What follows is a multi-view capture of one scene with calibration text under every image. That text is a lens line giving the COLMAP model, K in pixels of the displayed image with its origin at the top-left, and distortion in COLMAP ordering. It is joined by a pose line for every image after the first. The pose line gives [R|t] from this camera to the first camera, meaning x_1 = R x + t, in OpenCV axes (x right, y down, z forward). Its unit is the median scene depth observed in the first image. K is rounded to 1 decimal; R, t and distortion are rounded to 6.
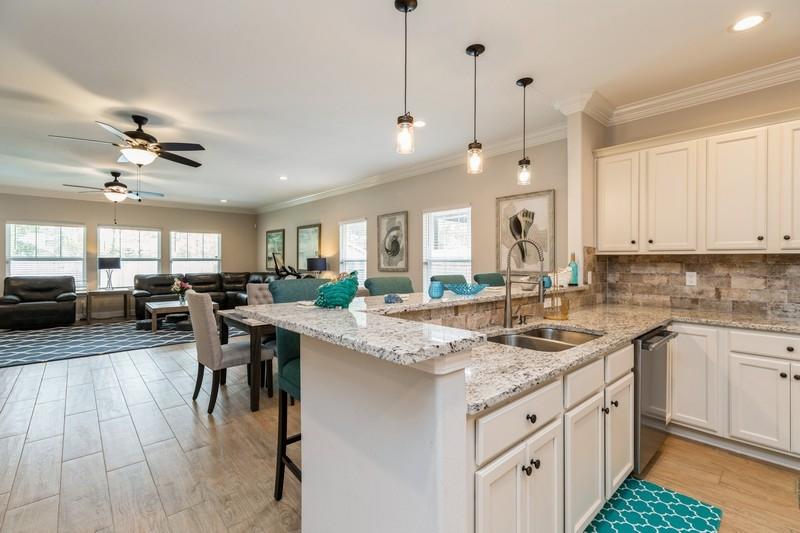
lens RADIAL K [[358.1, 0, 397.0], [0, 358.1, 259.3], [0, 0, 1]] dist [0.004280, -0.001701]
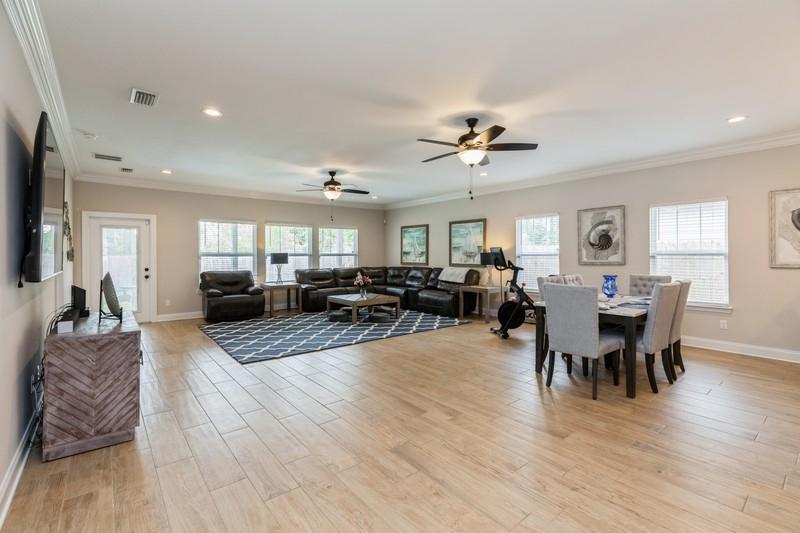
lens RADIAL K [[358.1, 0, 399.1], [0, 358.1, 256.7], [0, 0, 1]] dist [0.004280, -0.001701]
pose [[0.998937, -0.004441, -0.045875, -0.544114], [0.004799, 0.999959, 0.007693, -0.000637], [0.045839, -0.007905, 0.998918, -0.037709]]
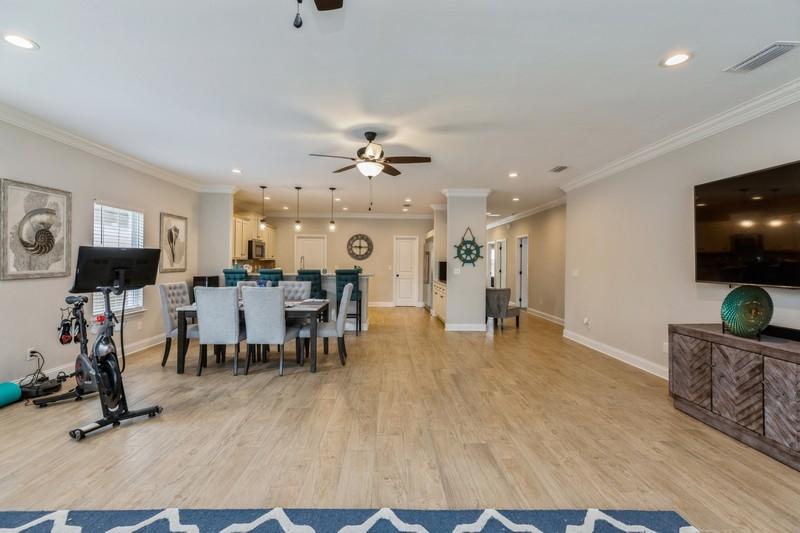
lens RADIAL K [[358.1, 0, 398.6], [0, 358.1, 260.2], [0, 0, 1]] dist [0.004280, -0.001701]
pose [[-0.762193, -0.005011, 0.647331, -0.916482], [-0.012696, 0.999893, -0.007208, -0.001746], [-0.647226, -0.013712, -0.762175, 1.089872]]
